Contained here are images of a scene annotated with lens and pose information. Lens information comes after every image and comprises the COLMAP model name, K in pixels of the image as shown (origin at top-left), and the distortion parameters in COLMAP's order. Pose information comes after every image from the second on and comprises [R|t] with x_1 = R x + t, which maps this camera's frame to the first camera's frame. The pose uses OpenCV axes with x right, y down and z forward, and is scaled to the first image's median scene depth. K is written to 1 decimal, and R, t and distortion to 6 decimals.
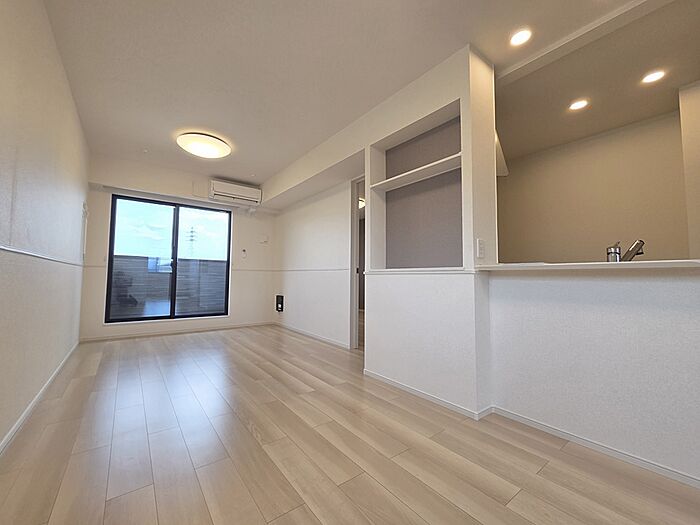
lens RADIAL K [[286.8, 0, 353.5], [0, 286.8, 261.8], [0, 0, 1]] dist [0.002588, 0.000794]
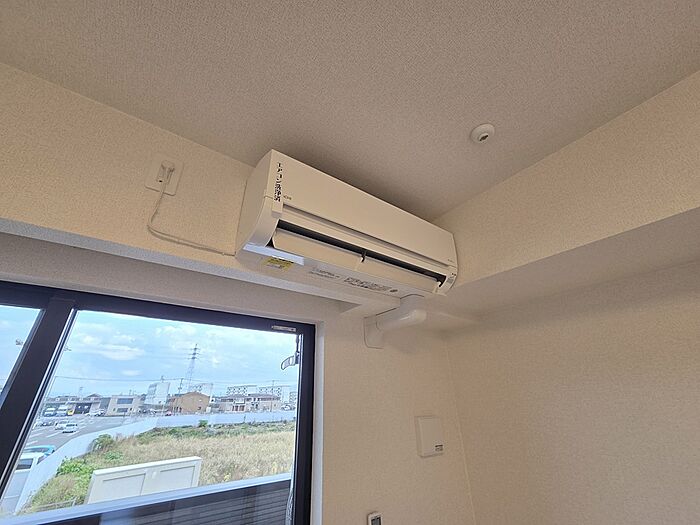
lens RADIAL K [[286.8, 0, 347.9], [0, 286.8, 261.4], [0, 0, 1]] dist [0.002588, 0.000794]
pose [[0.998680, -0.042135, -0.029375, -0.397073], [0.028085, 0.926790, -0.374528, -0.136538], [0.043005, 0.373209, 0.926750, 0.771390]]
